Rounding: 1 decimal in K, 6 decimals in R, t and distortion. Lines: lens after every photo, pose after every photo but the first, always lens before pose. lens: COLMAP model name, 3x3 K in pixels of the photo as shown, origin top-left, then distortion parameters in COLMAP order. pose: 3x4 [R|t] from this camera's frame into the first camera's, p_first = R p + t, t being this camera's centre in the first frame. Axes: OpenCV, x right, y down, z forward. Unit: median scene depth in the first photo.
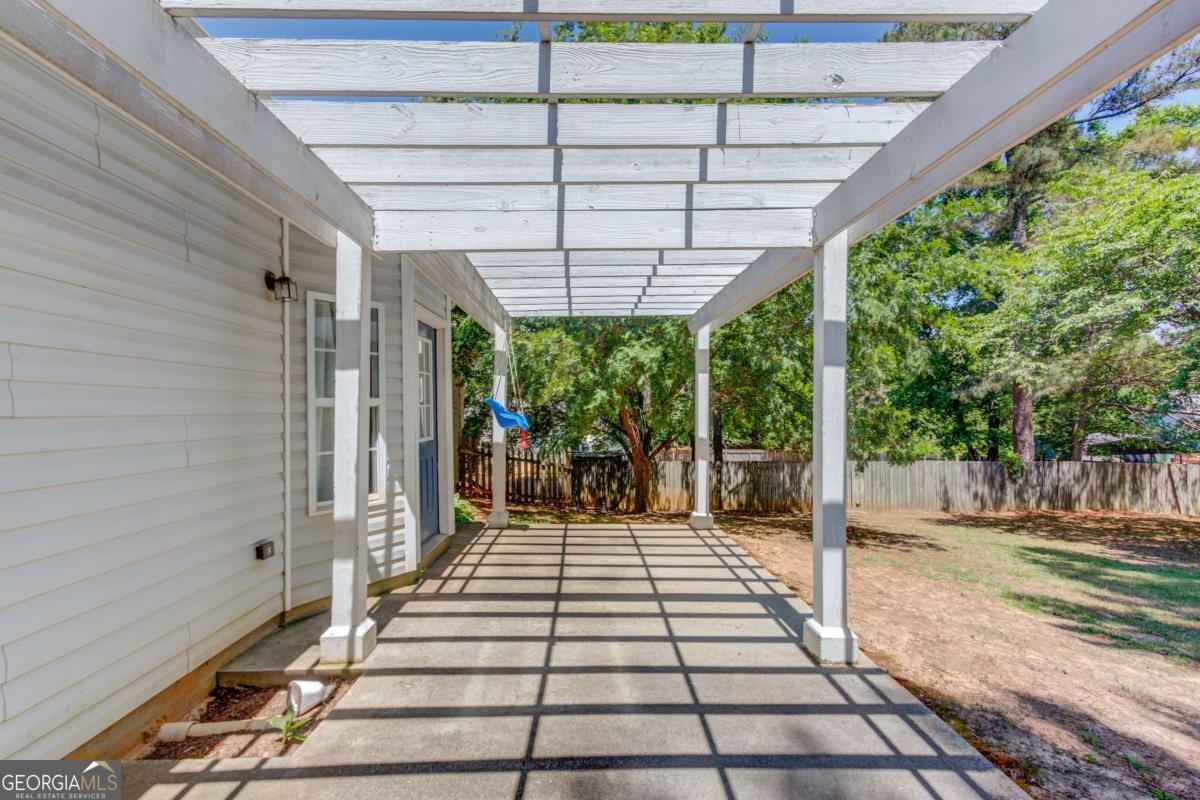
lens RADIAL K [[548.8, 0, 603.5], [0, 548.8, 402.9], [0, 0, 1]] dist [0.030593, -0.001414]
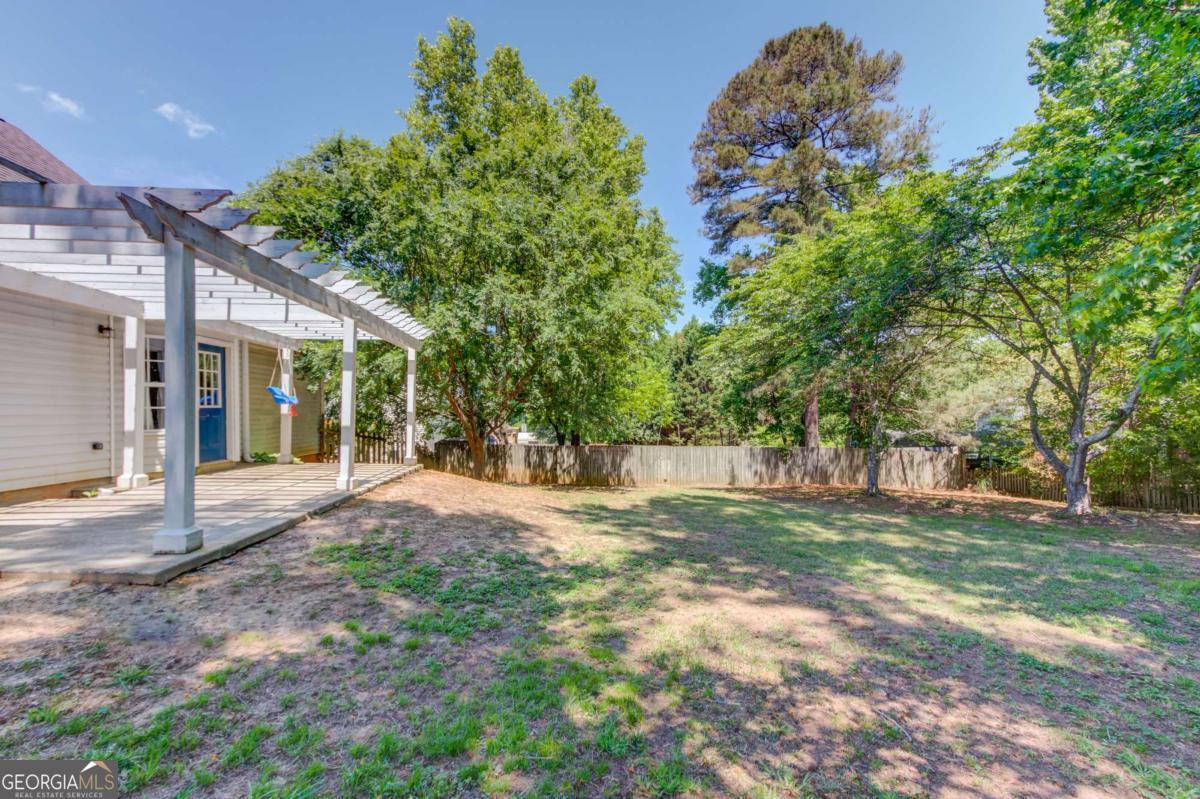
lens RADIAL K [[548.8, 0, 599.8], [0, 548.8, 410.3], [0, 0, 1]] dist [0.030593, -0.001414]
pose [[0.998635, 0.009818, 0.051294, 0.240462], [-0.010314, 0.999902, 0.009418, 0.012729], [-0.051197, -0.009934, 0.998639, -0.254970]]
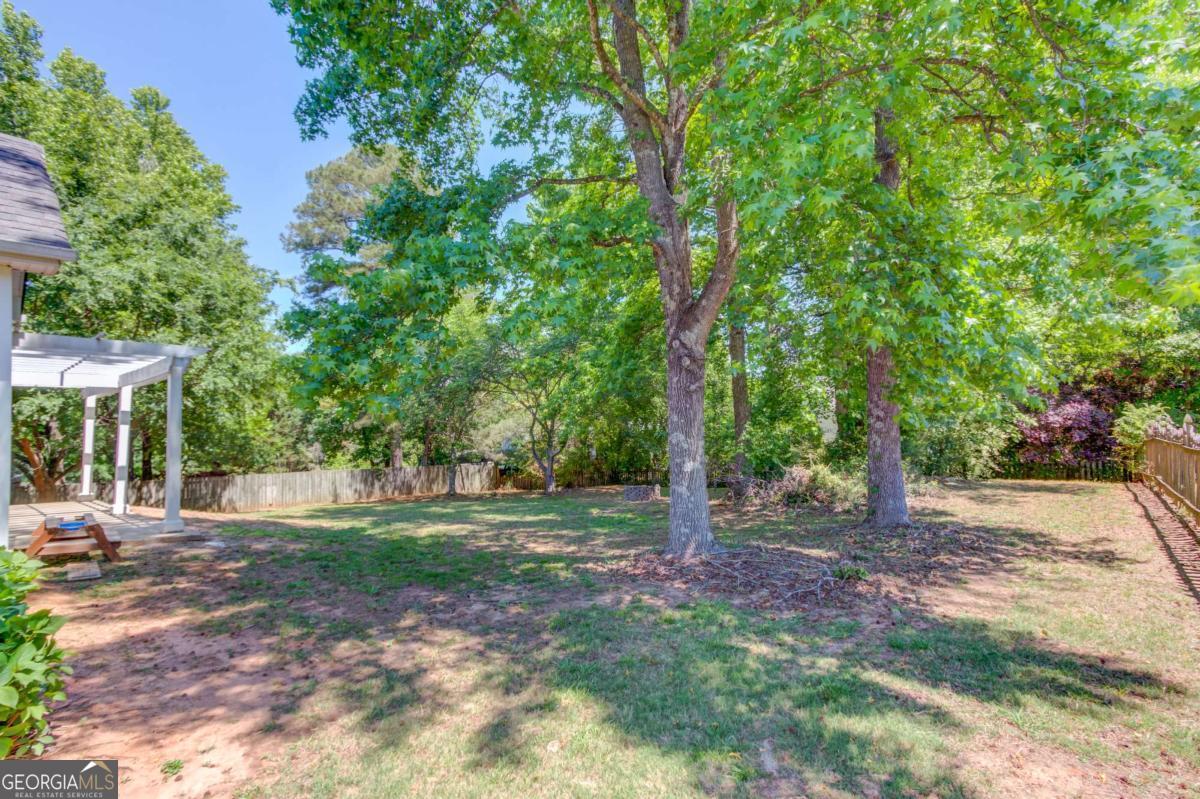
lens RADIAL K [[548.8, 0, 607.6], [0, 548.8, 409.1], [0, 0, 1]] dist [0.030593, -0.001414]
pose [[0.666076, 0.031524, 0.745217, -0.028645], [-0.003835, 0.999238, -0.038842, -0.006855], [-0.745874, 0.023014, 0.665689, -0.577425]]
